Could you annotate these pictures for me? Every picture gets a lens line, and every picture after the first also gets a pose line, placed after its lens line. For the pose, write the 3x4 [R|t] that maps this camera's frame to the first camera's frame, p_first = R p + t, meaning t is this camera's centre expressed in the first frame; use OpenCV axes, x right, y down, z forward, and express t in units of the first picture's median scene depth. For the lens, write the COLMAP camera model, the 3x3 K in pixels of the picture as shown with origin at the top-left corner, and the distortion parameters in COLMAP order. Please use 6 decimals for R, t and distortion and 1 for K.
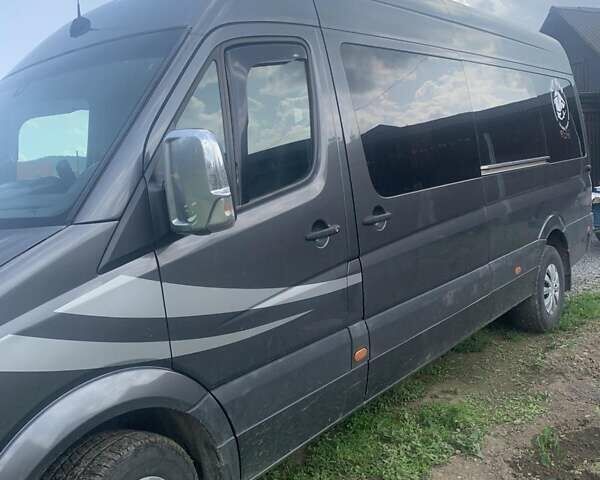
lens RADIAL K [[587.4, 0, 313.6], [0, 587.4, 227.6], [0, 0, 1]] dist [0.012313, -0.031352]
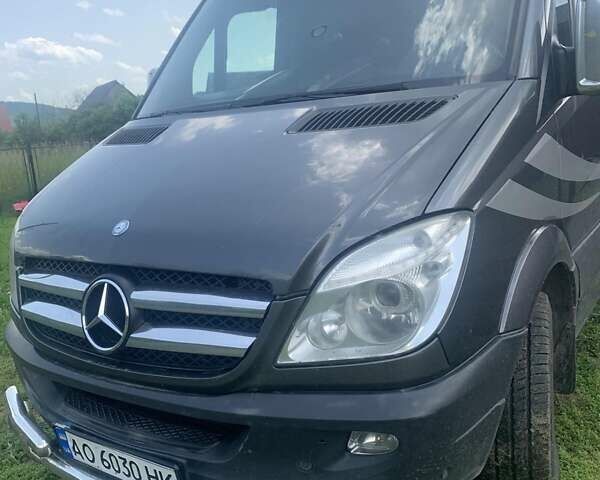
lens RADIAL K [[572.5, 0, 307.2], [0, 572.5, 240.5], [0, 0, 1]] dist [0.182615, -0.448283]
pose [[0.997988, -0.024791, 0.058355, -0.515671], [0.018045, 0.993383, 0.113422, 0.092353], [-0.060780, -0.112140, 0.991832, 0.004615]]
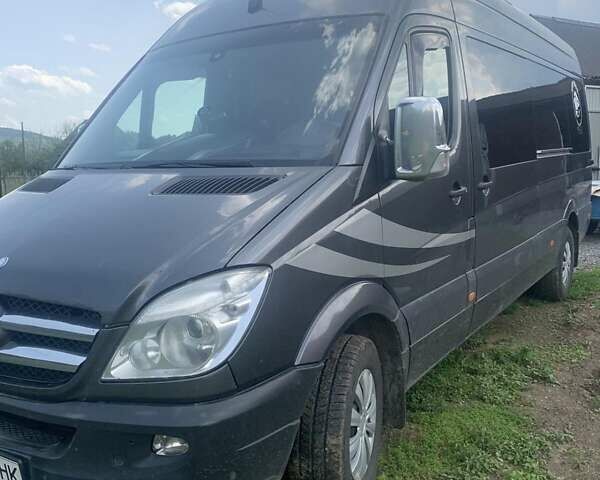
lens RADIAL K [[587.4, 0, 313.6], [0, 587.4, 227.6], [0, 0, 1]] dist [0.012313, -0.031352]
pose [[0.993911, 0.045242, 0.100466, -0.360961], [-0.047040, 0.998771, 0.015597, 0.069351], [-0.099637, -0.020228, 0.994818, -0.164155]]
